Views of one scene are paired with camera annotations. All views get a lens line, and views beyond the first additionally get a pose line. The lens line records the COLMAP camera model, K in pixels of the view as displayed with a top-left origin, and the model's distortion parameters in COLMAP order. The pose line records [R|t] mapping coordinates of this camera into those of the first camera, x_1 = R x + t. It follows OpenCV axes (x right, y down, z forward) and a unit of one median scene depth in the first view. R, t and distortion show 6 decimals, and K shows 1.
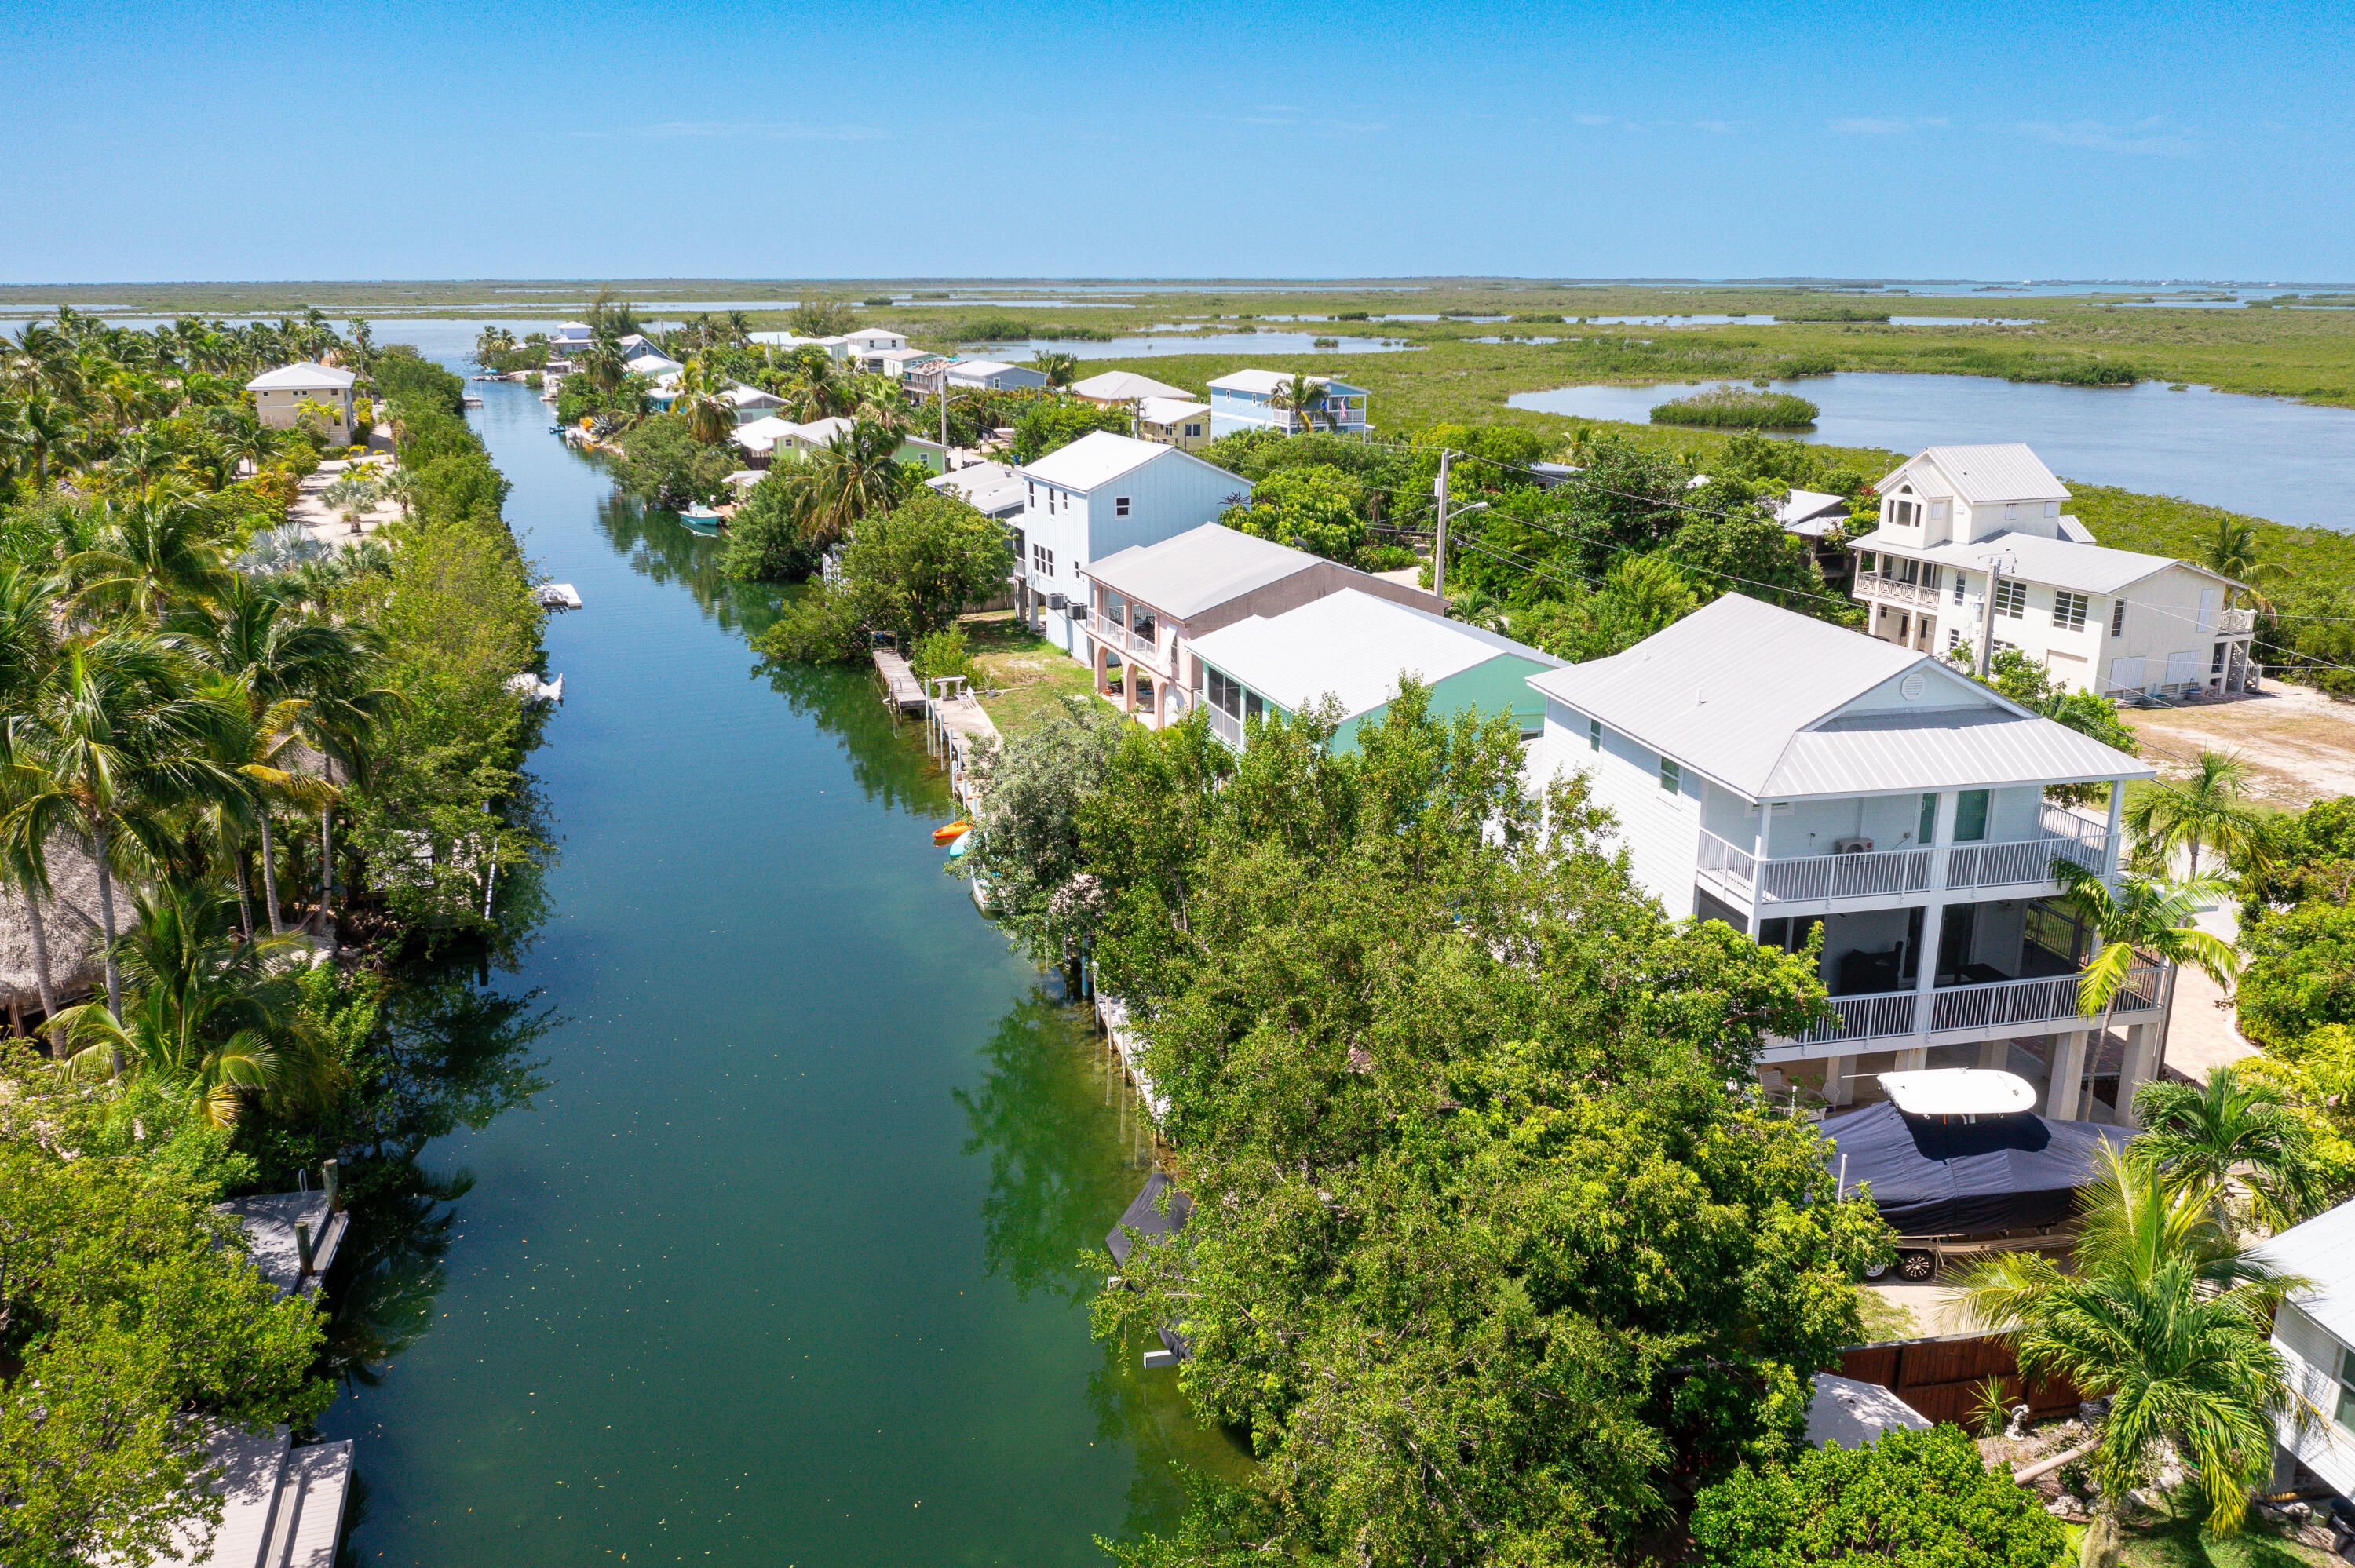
lens RADIAL K [[1845.2, 0, 1173.3], [0, 1845.2, 779.0], [0, 0, 1]] dist [-0.020392, -0.000809]
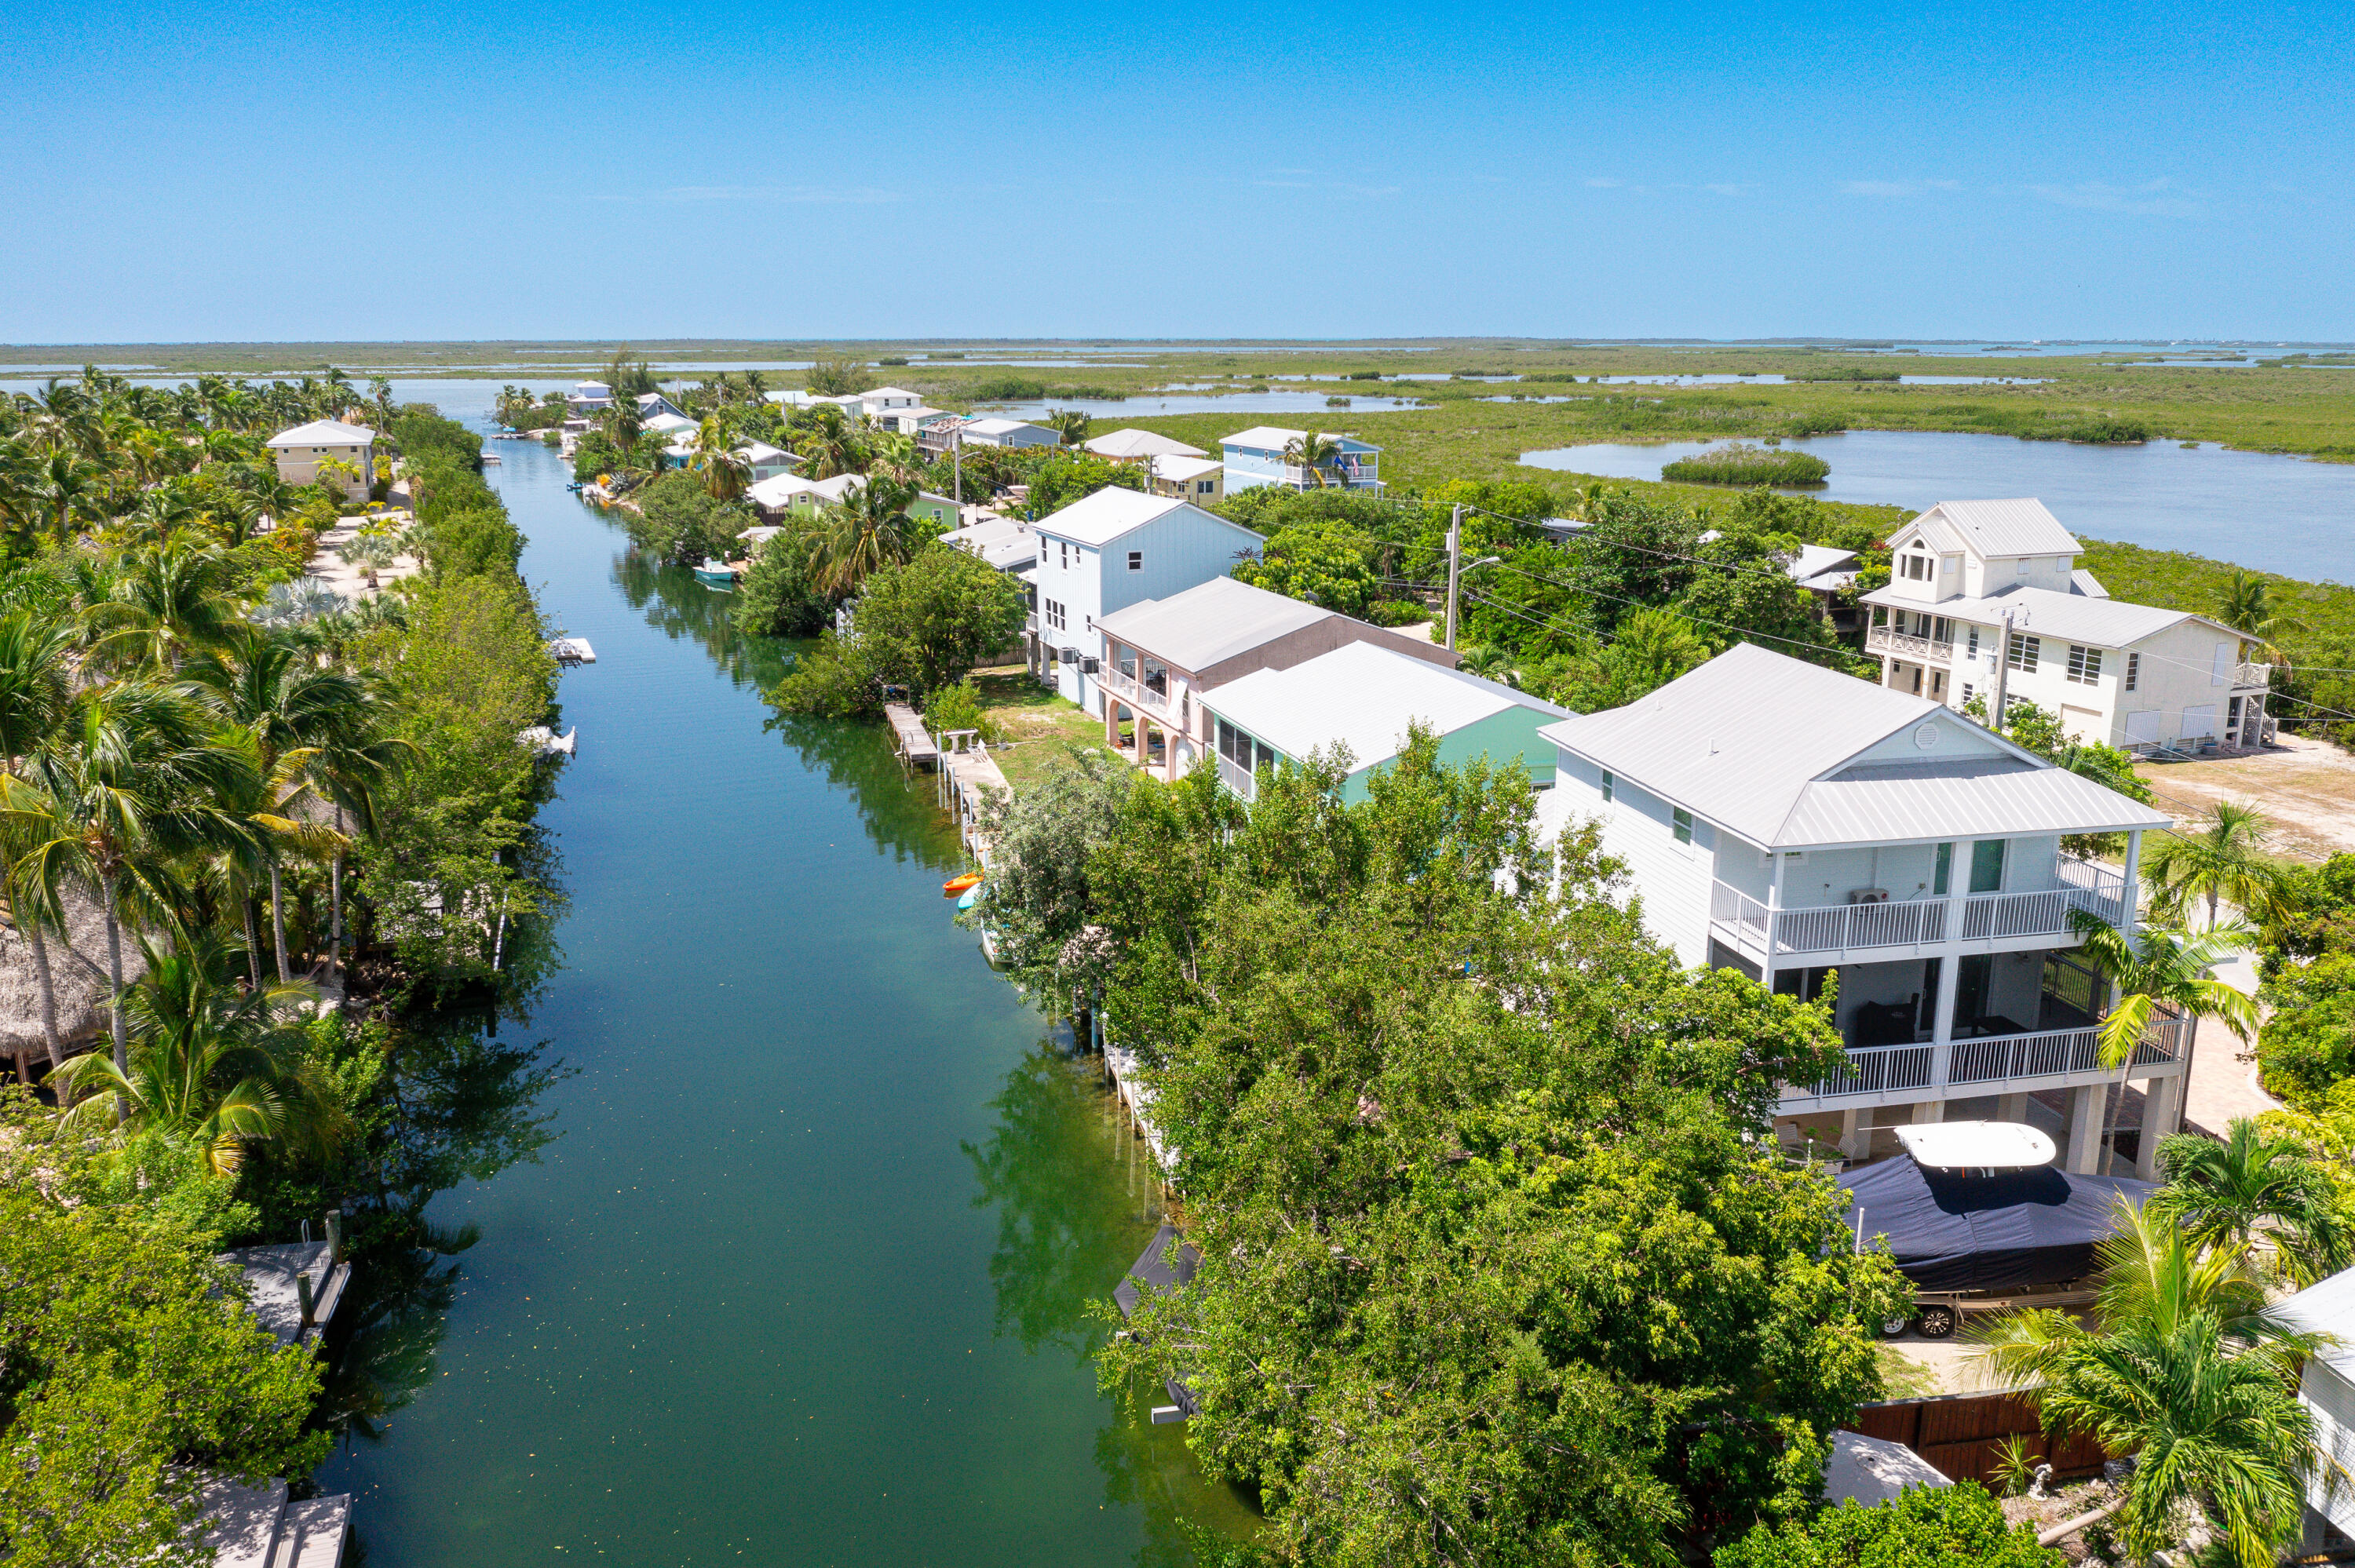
lens RADIAL K [[1845.2, 0, 1173.3], [0, 1845.2, 779.0], [0, 0, 1]] dist [-0.020392, -0.000809]
pose [[0.999974, 0.001142, -0.007067, 0.000820], [-0.001360, 0.999519, -0.030987, 0.001915], [0.007028, 0.030995, 0.999495, 0.001551]]
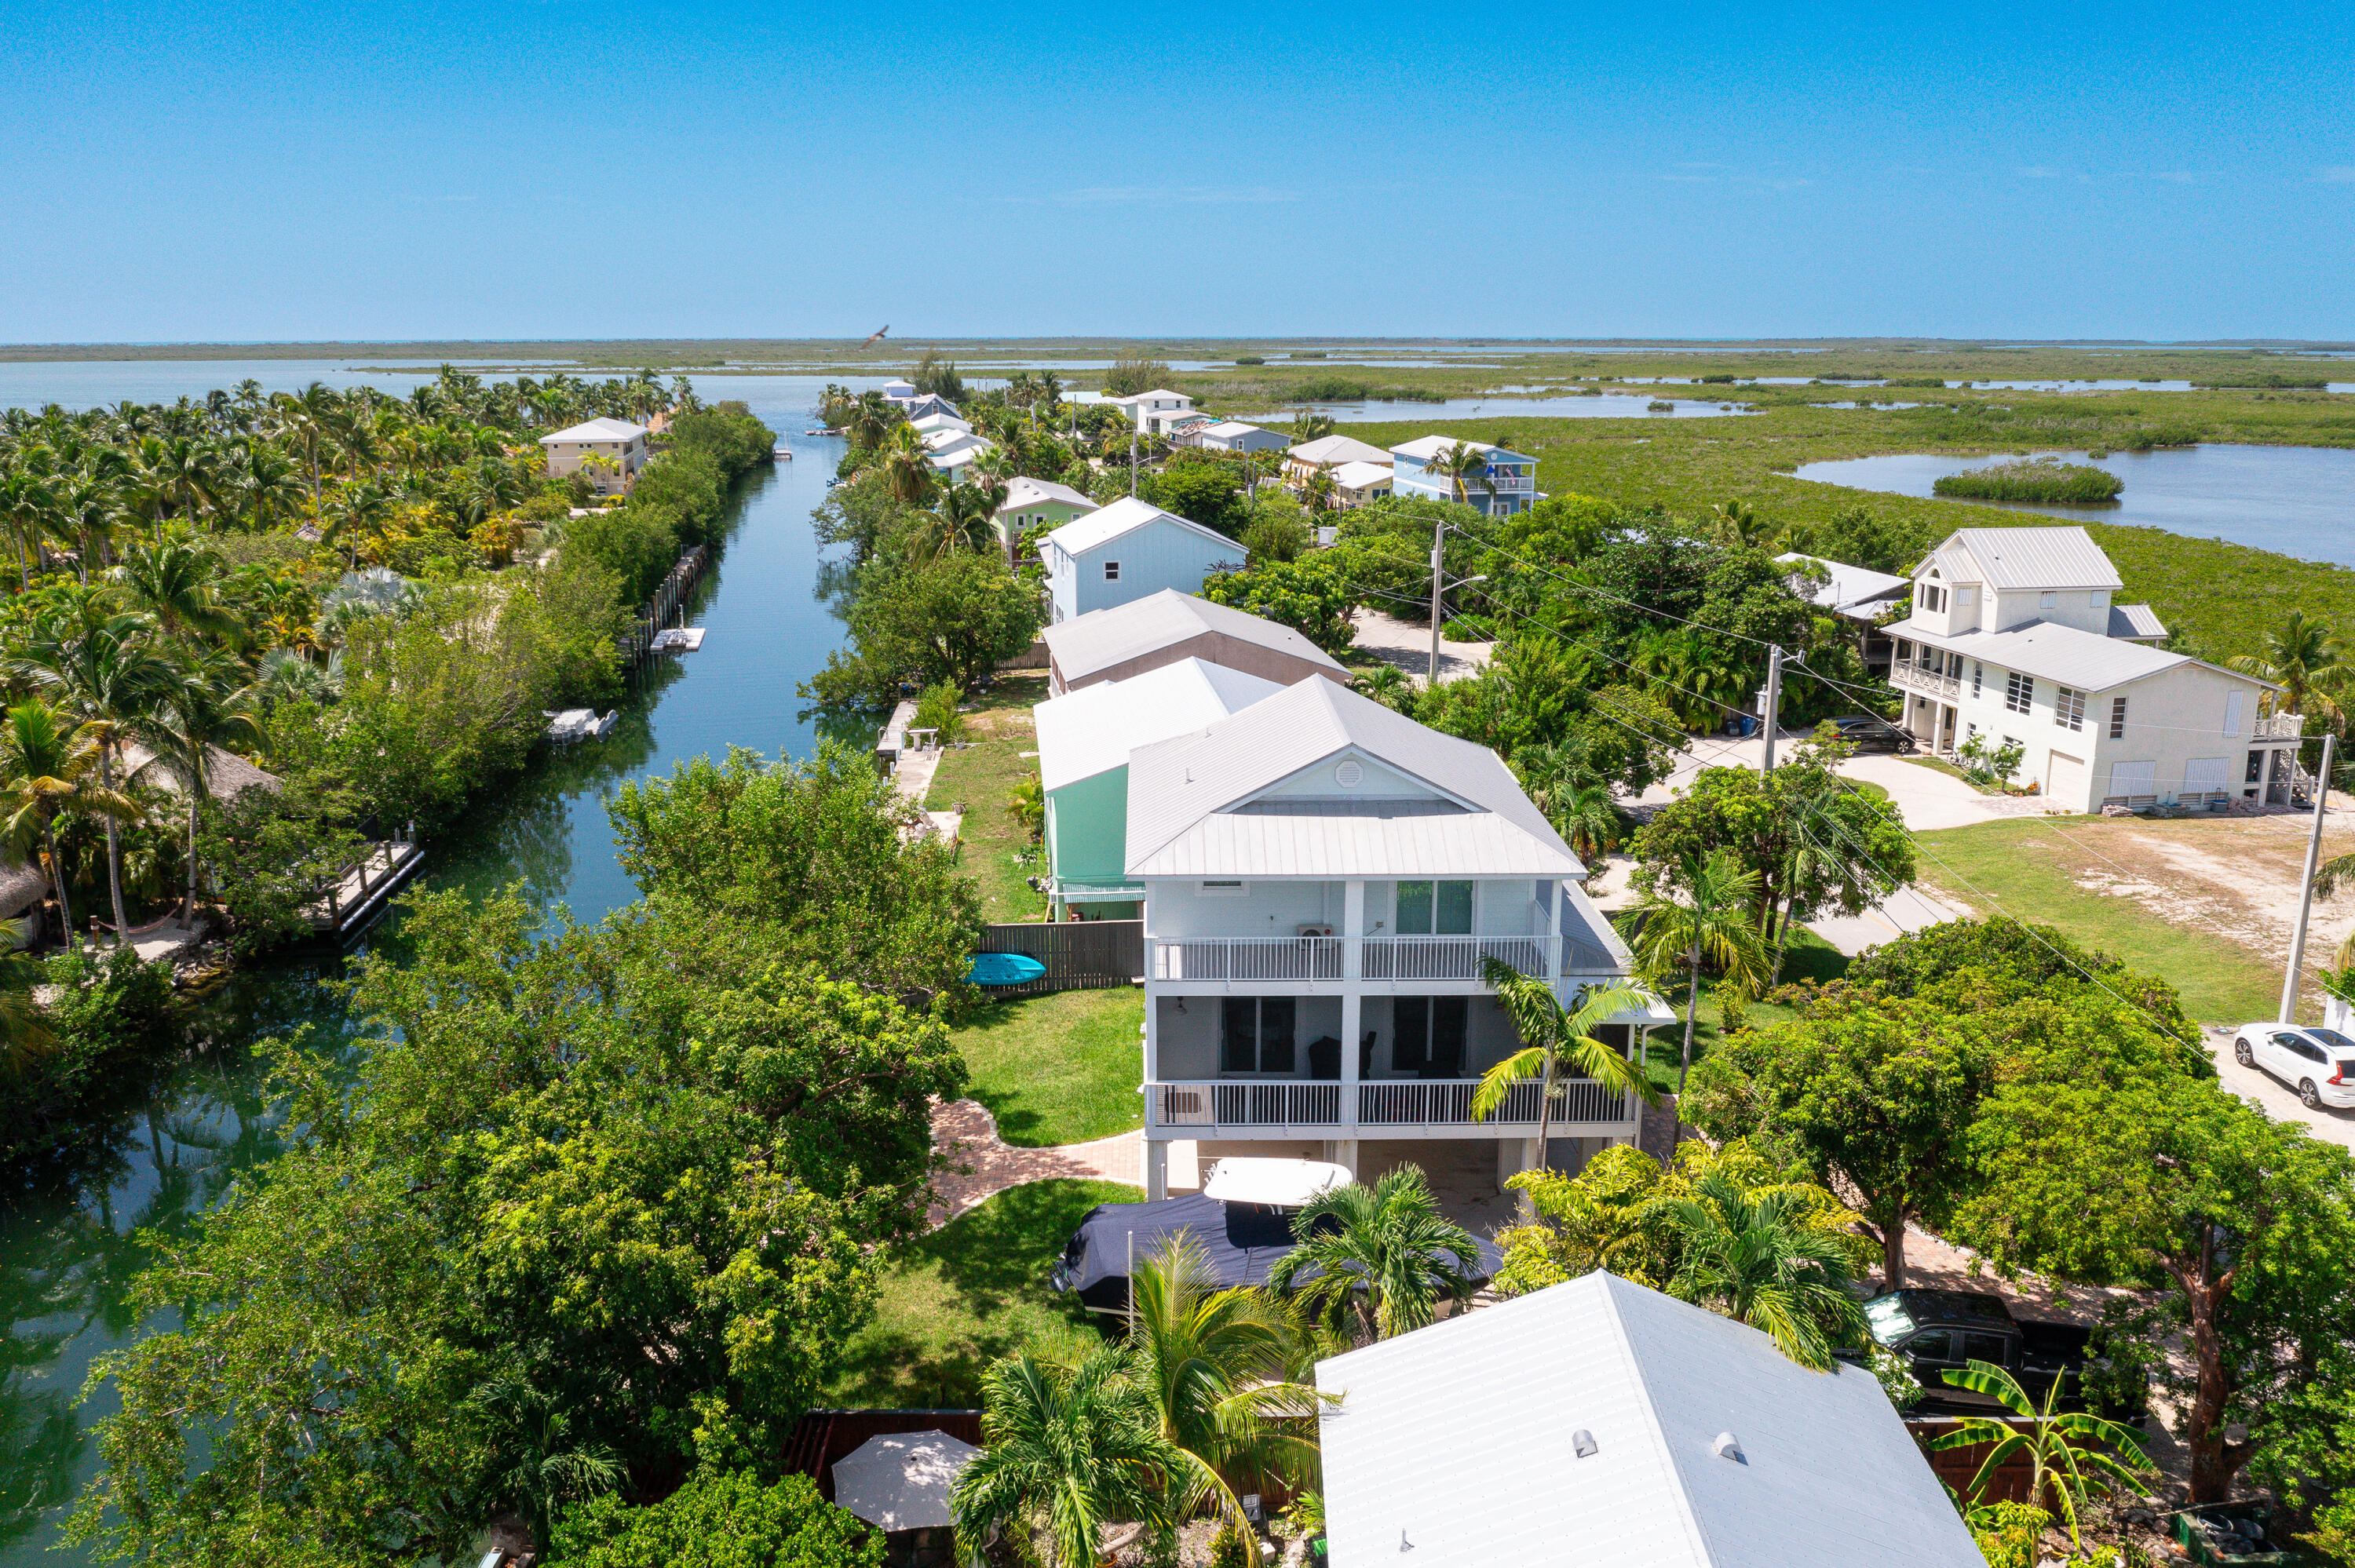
lens RADIAL K [[1850.0, 0, 1177.5], [0, 1850.0, 784.0], [0, 0, 1]] dist [-0.020857, 0.003763]
pose [[0.978477, 0.048645, -0.200541, 0.226987], [-0.054328, 0.998260, -0.022931, -0.007462], [0.199077, 0.033332, 0.979417, 0.000992]]
